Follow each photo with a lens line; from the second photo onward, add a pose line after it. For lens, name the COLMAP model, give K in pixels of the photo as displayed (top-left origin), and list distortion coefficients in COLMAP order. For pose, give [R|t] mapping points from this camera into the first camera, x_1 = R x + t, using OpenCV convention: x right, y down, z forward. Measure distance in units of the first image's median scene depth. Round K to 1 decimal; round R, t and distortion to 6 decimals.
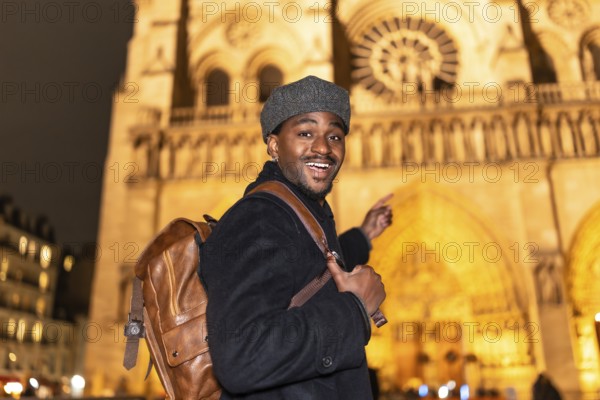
lens RADIAL K [[568.2, 0, 300.9], [0, 568.2, 199.7], [0, 0, 1]] dist [0.027274, 0.007992]
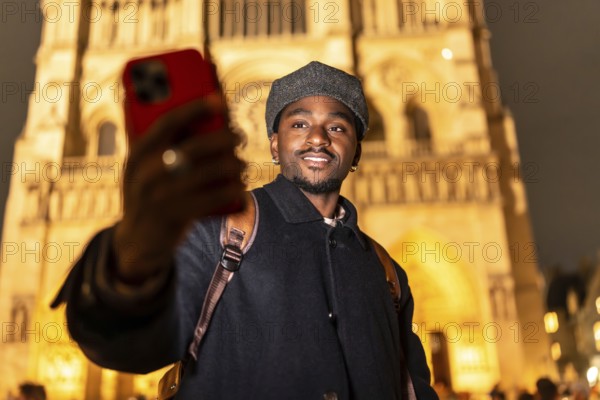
lens RADIAL K [[568.2, 0, 300.9], [0, 568.2, 199.7], [0, 0, 1]] dist [0.027274, 0.007992]
pose [[0.998930, -0.003244, 0.046128, 0.210478], [0.002447, 0.999847, 0.017330, -0.094009], [-0.046177, -0.017198, 0.998785, -0.206837]]
